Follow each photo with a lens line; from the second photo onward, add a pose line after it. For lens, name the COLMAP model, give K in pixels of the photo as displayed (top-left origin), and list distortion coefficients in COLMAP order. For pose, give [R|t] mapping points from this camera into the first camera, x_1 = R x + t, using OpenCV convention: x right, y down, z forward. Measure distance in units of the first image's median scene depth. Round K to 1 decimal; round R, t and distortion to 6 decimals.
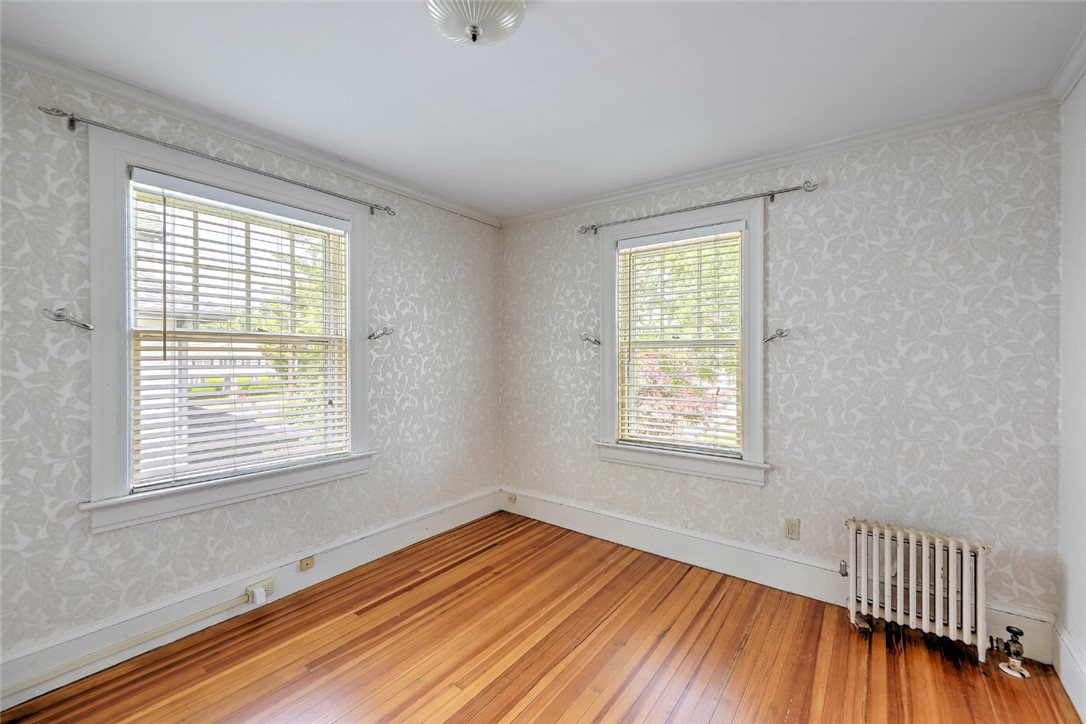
lens RADIAL K [[448.7, 0, 539.4], [0, 448.7, 357.5], [0, 0, 1]] dist [0.003830, 0.000455]
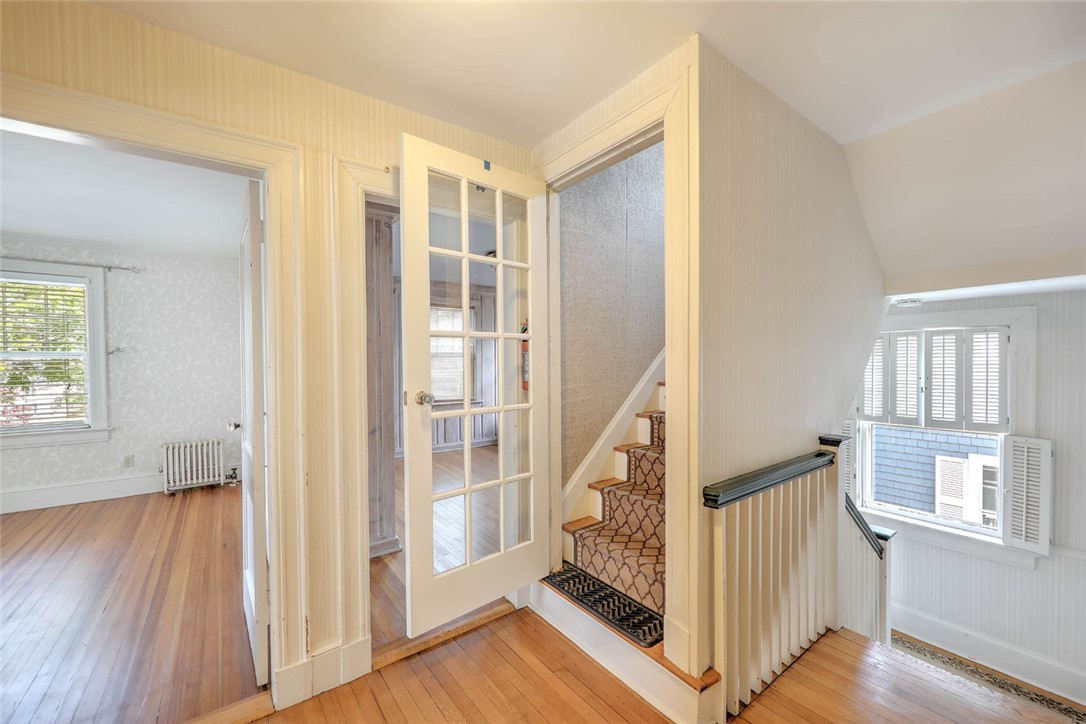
lens RADIAL K [[439.4, 0, 549.4], [0, 439.4, 366.6], [0, 0, 1]] dist [0.000821, -0.000090]
pose [[0.279834, -0.018988, 0.959861, -0.441383], [0.007894, 0.999816, 0.017477, -0.004061], [-0.960016, 0.002687, 0.279932, -0.753963]]
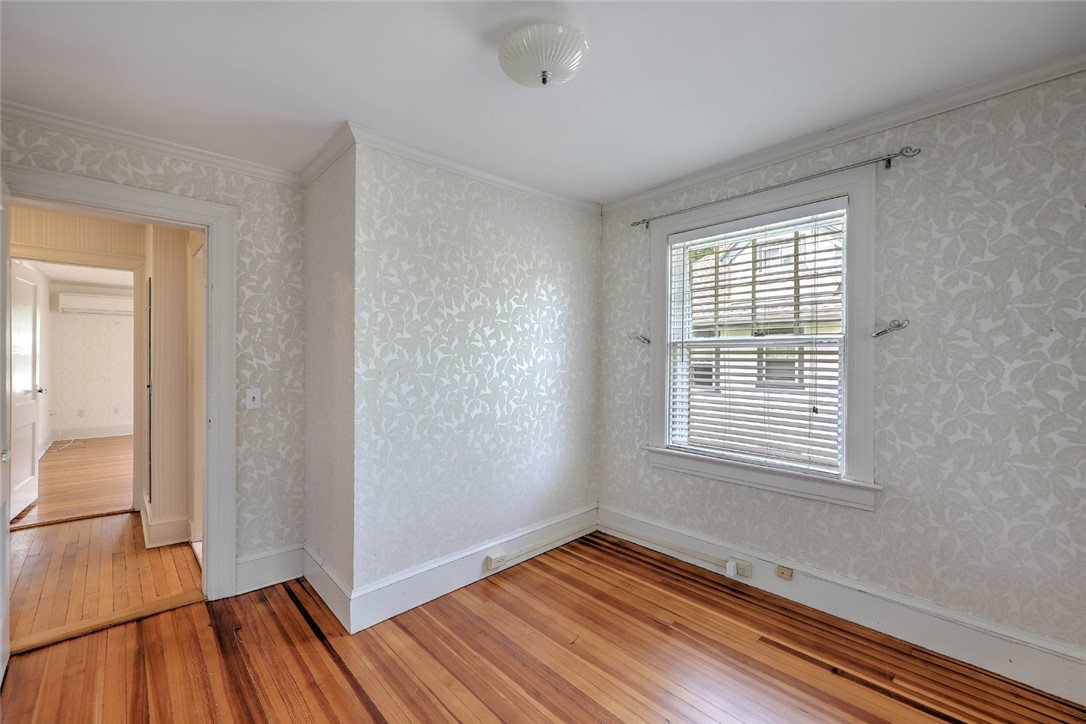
lens RADIAL K [[448.7, 0, 538.8], [0, 448.7, 356.2], [0, 0, 1]] dist [0.003830, 0.000455]
pose [[-0.169510, -0.004102, -0.985520, 0.724466], [-0.001662, 0.999991, -0.003877, -0.005688], [0.985527, 0.000981, -0.169516, 0.874570]]
